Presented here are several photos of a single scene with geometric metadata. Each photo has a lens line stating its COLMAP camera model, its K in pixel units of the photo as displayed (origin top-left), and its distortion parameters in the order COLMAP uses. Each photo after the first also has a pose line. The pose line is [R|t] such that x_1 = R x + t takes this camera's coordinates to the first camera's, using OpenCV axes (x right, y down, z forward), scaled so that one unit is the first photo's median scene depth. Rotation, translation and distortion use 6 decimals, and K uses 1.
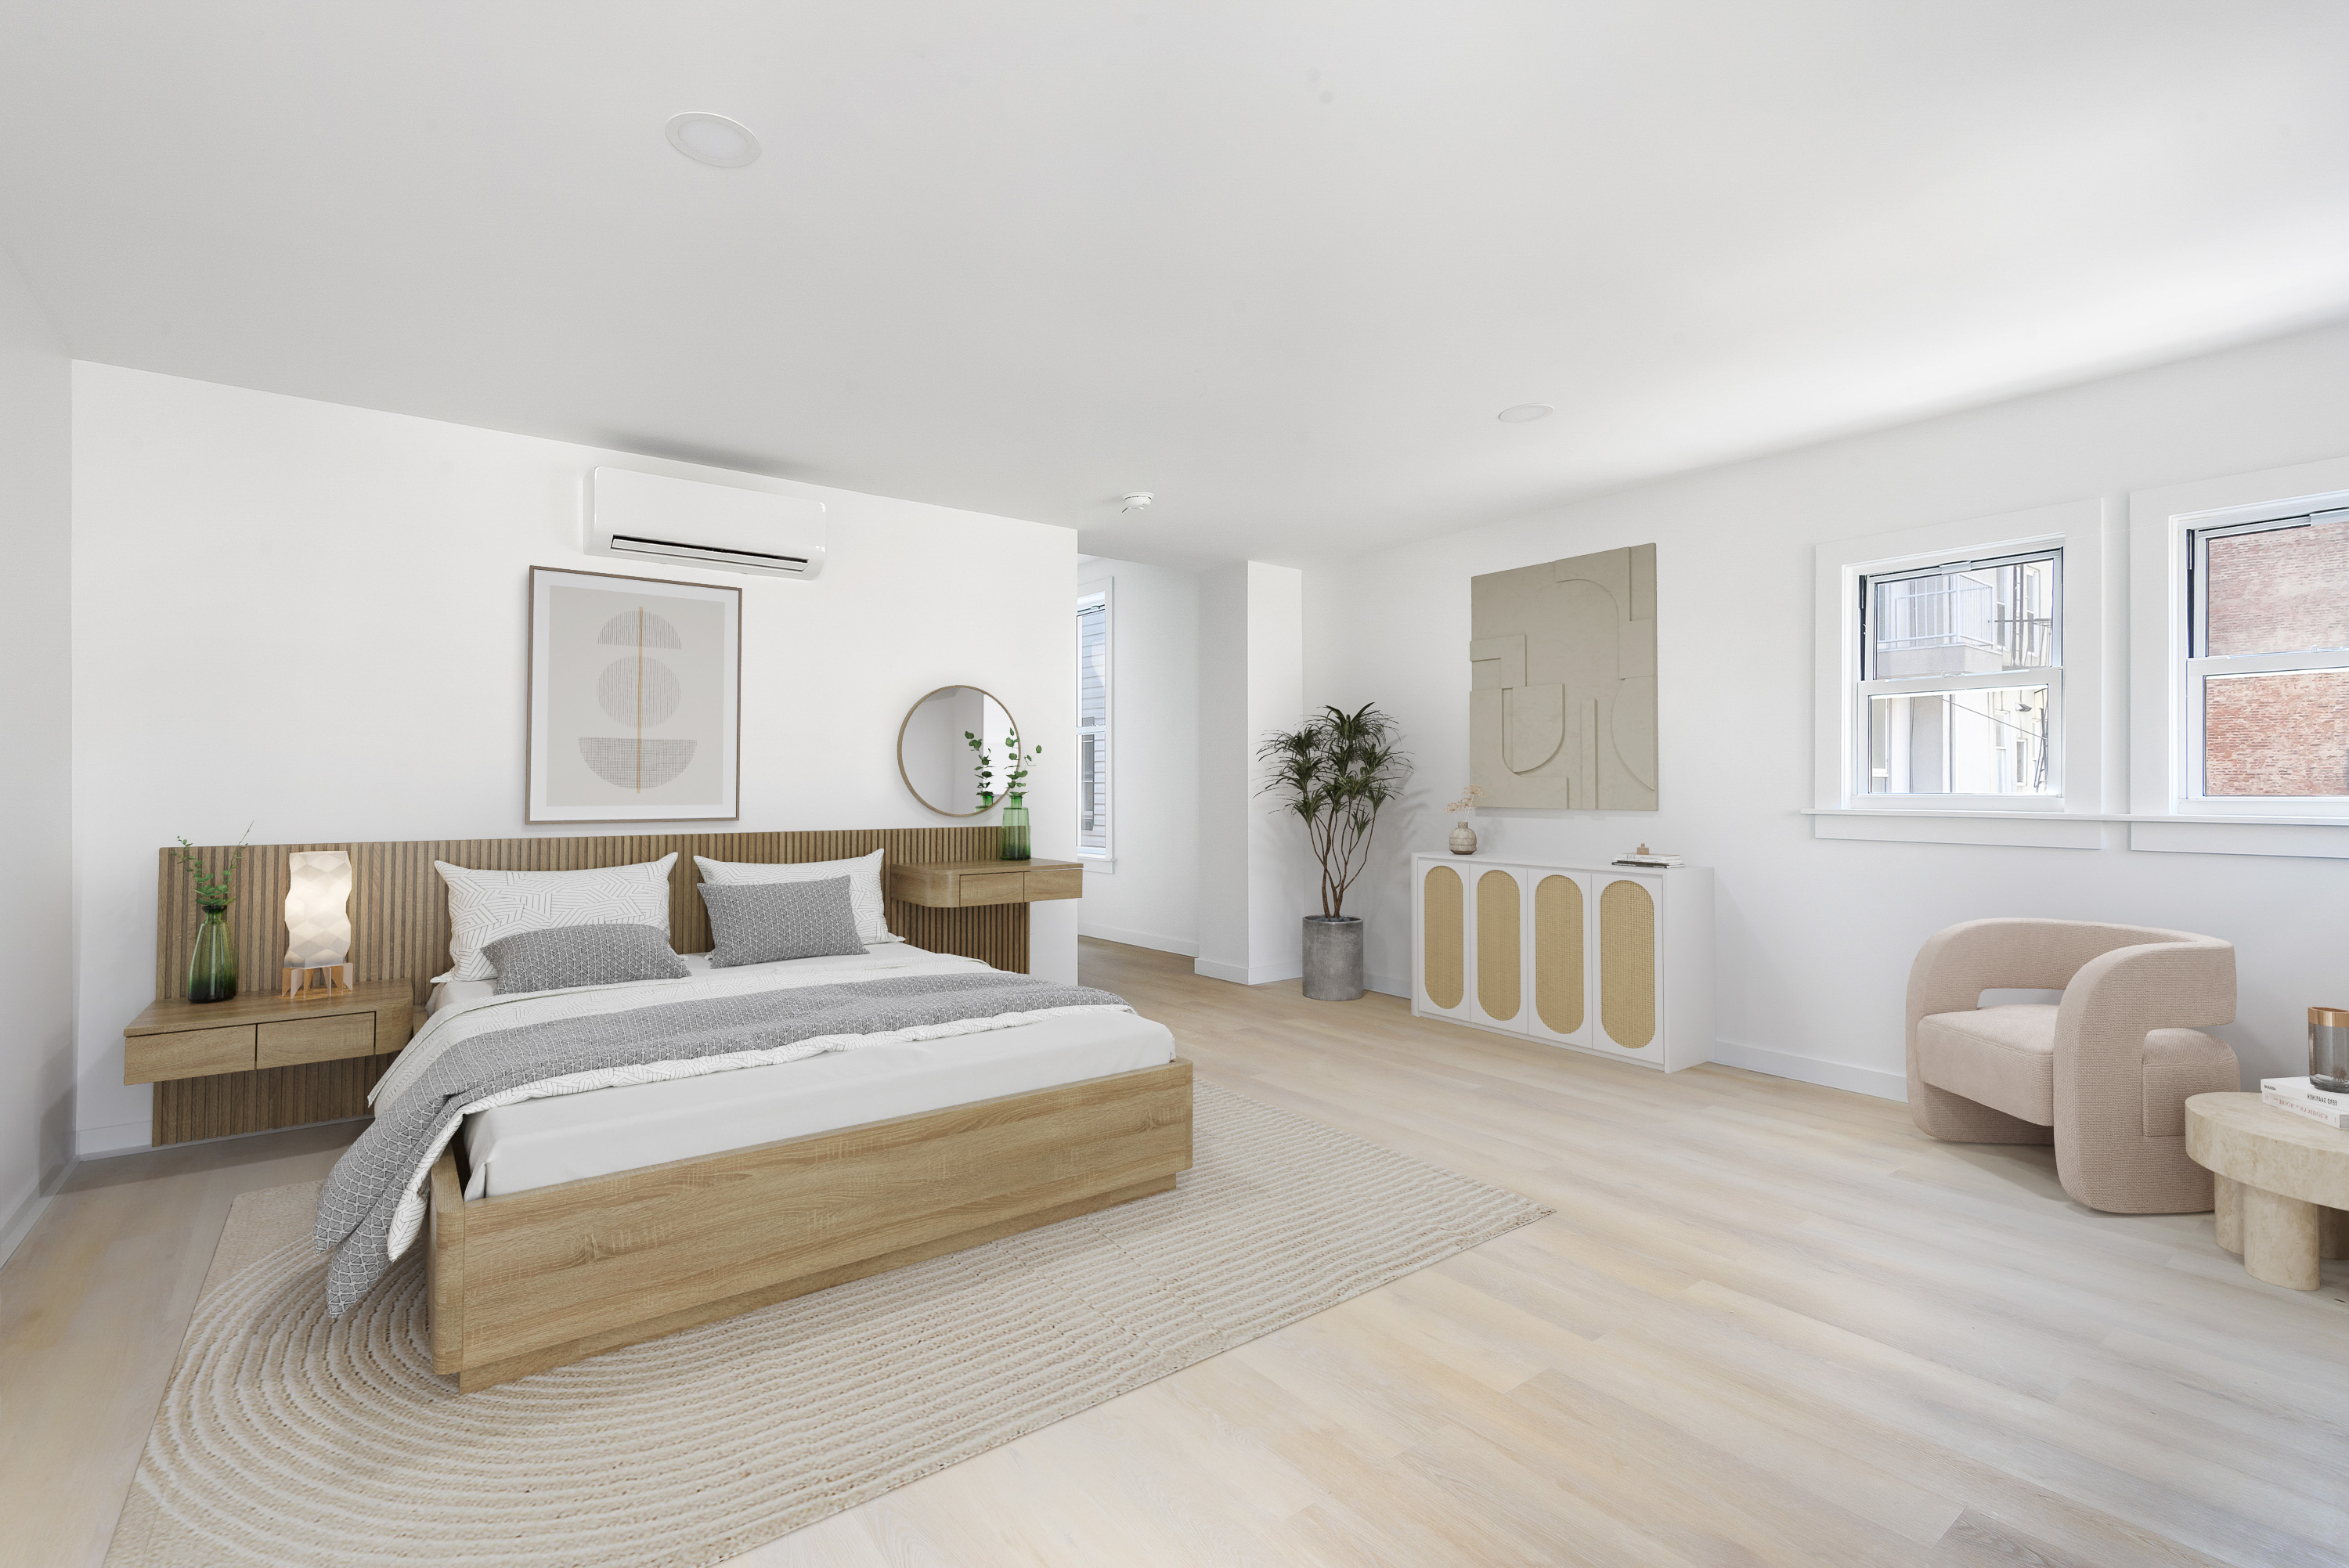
lens RADIAL K [[1057.5, 0, 1174.5], [0, 1057.5, 784.0], [0, 0, 1]] dist [-0.000826, -0.000121]
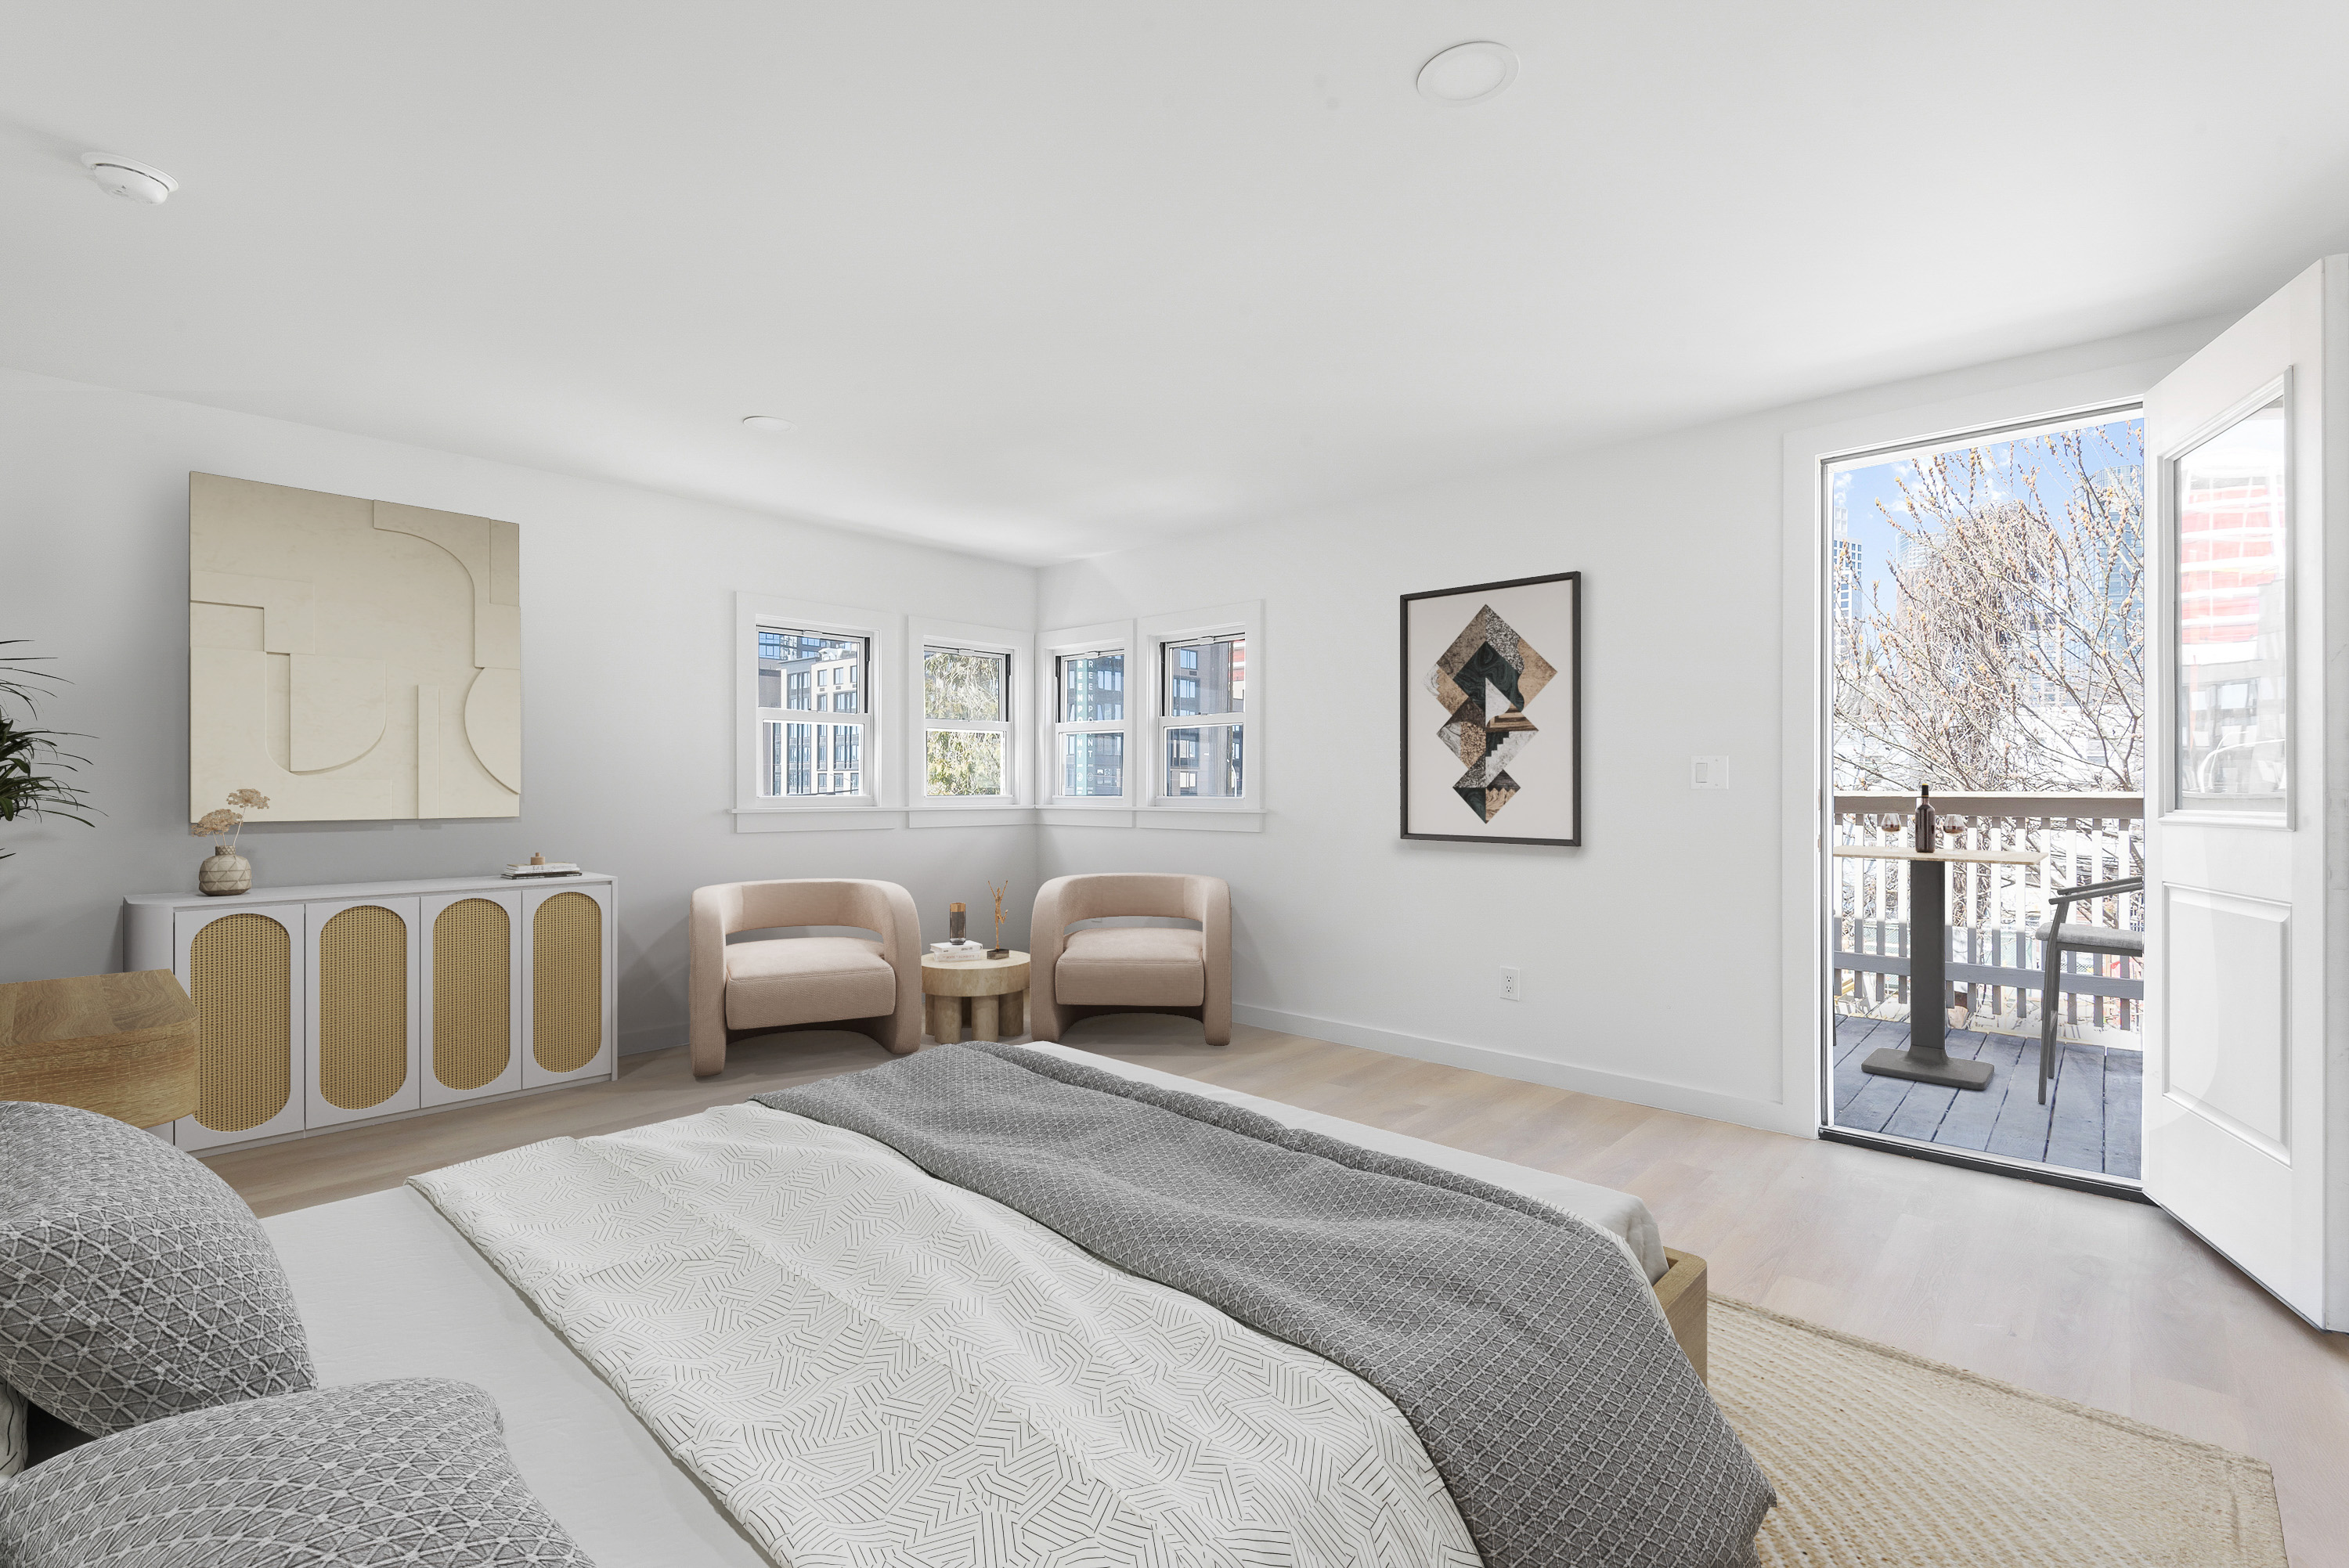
lens RADIAL K [[1048.2, 0, 1111.1], [0, 1048.2, 805.9], [0, 0, 1]] dist [0.000814, 0.000045]
pose [[-0.150137, -0.001795, 0.988664, -0.772666], [0.006368, 0.999976, 0.002783, 0.025421], [-0.988645, 0.006714, -0.150122, 0.940526]]
